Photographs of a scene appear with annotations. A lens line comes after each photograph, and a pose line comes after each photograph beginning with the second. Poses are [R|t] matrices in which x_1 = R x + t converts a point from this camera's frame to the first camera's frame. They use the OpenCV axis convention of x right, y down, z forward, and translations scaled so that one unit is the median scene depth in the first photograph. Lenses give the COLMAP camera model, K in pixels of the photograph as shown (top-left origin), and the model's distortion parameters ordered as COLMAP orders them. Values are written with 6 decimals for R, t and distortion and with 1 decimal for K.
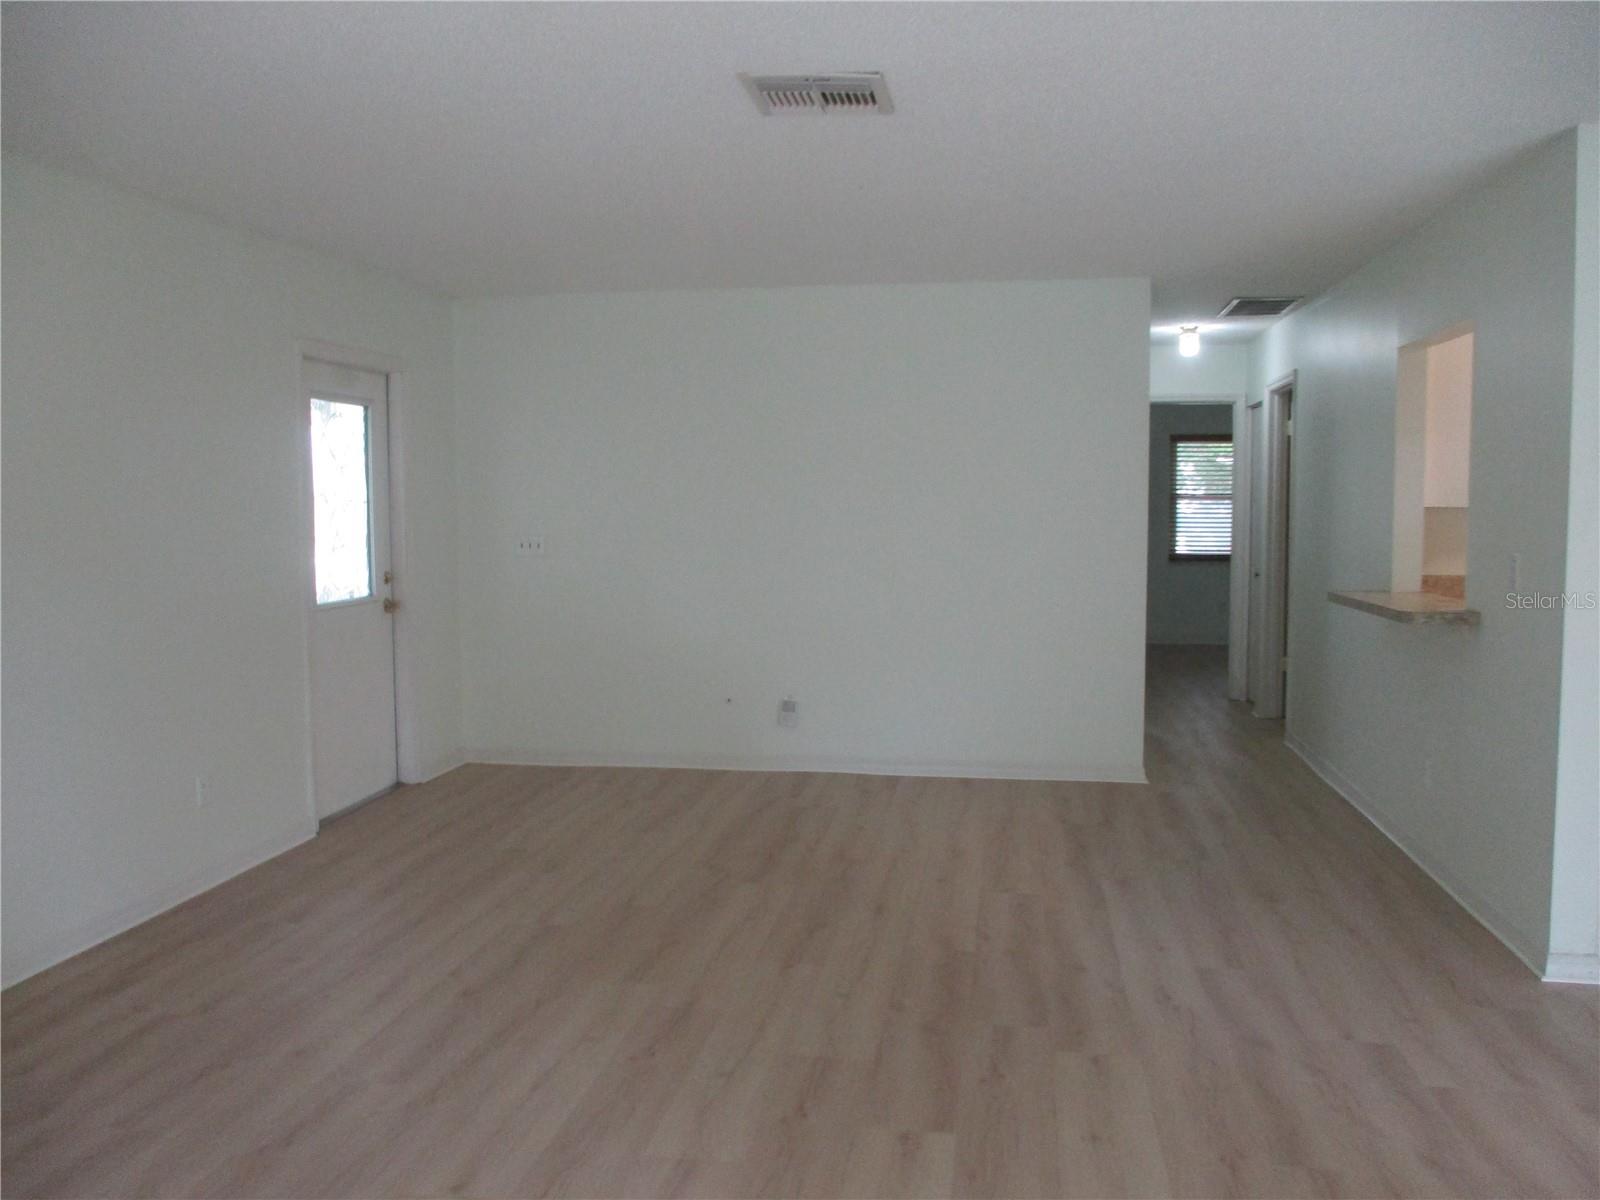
lens RADIAL K [[1355.0, 0, 800.0], [0, 1355.0, 600.0], [0, 0, 1]] dist [-0.005762, -0.001696]
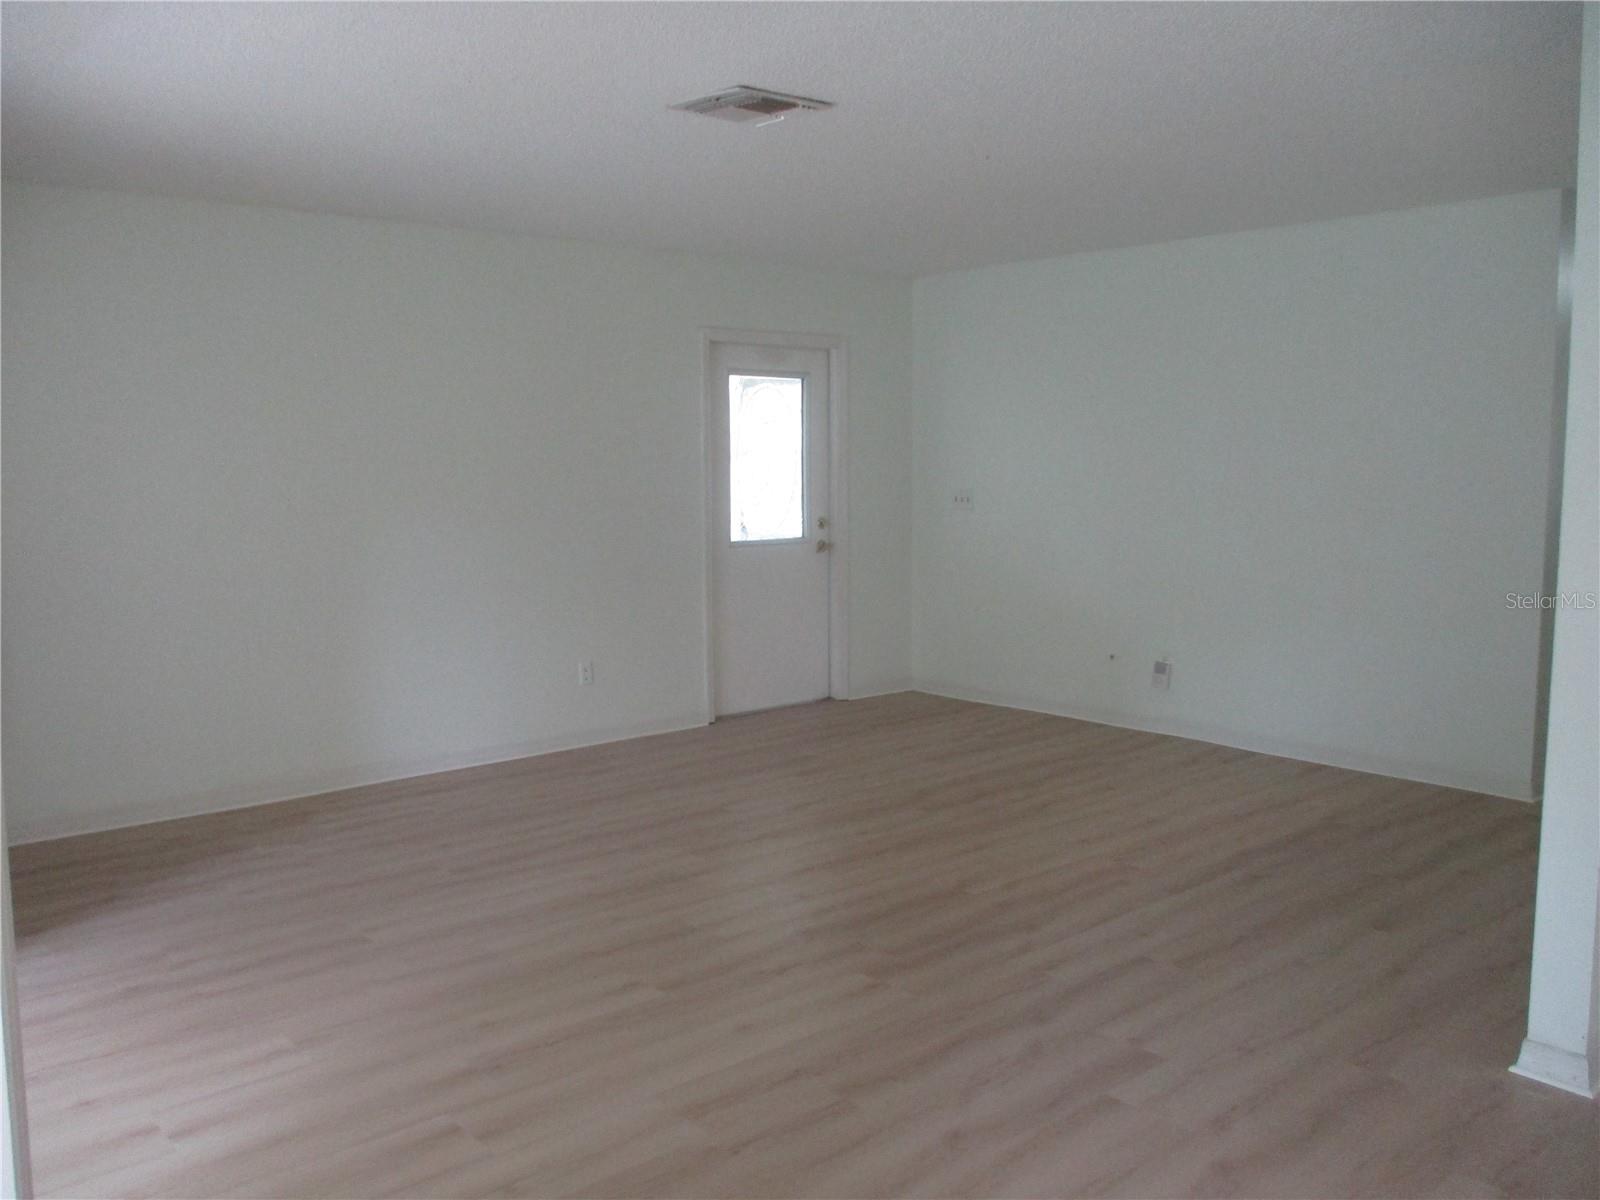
lens RADIAL K [[1367.1, 0, 800.0], [0, 1367.1, 600.0], [0, 0, 1]] dist [-0.020299, -0.000866]
pose [[0.761242, 0.069884, -0.644691, 0.502894], [-0.048780, 0.997530, 0.050532, -0.009682], [0.646631, -0.007019, 0.762771, 0.085341]]
